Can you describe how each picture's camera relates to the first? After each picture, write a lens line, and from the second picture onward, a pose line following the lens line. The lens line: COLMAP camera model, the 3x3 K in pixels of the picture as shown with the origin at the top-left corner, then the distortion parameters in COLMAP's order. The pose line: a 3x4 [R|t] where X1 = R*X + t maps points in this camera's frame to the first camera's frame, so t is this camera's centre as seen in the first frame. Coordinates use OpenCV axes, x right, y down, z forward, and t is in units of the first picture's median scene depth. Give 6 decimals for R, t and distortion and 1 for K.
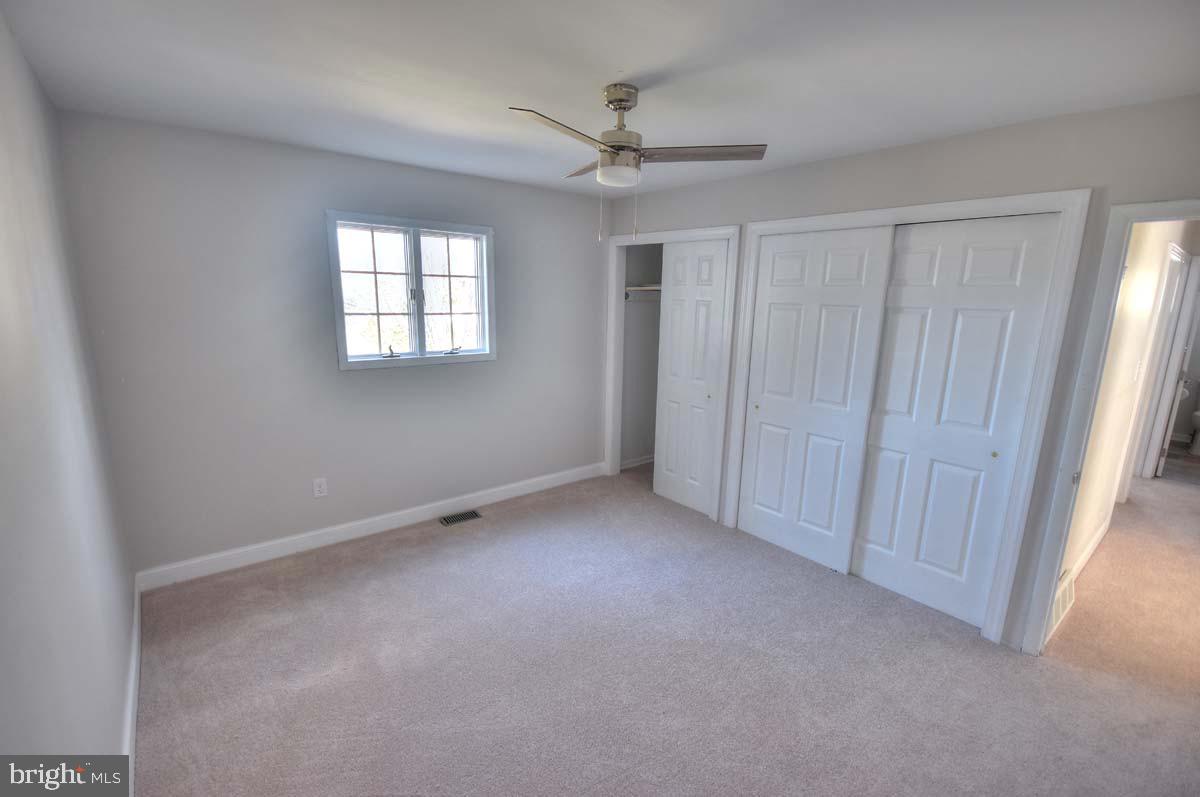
lens RADIAL K [[529.3, 0, 589.4], [0, 529.3, 408.9], [0, 0, 1]] dist [-0.002700, -0.002814]
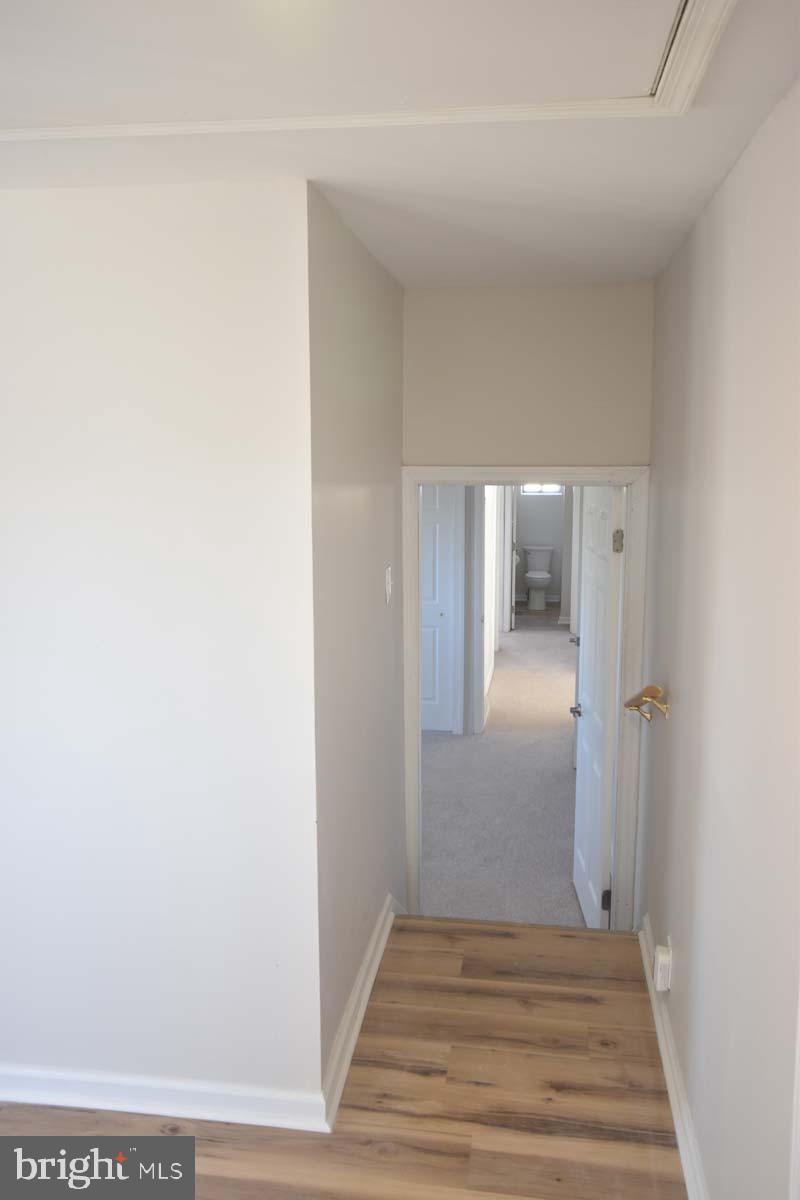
lens RADIAL K [[1040.5, 0, 399.0], [0, 1040.5, 599.7], [0, 0, 1]] dist [0.040456, 0.000508]
pose [[0.735453, -0.122416, 0.666425, -0.769066], [0.153670, 0.988051, 0.011908, -0.008453], [-0.659920, 0.093651, 0.745477, -0.681813]]
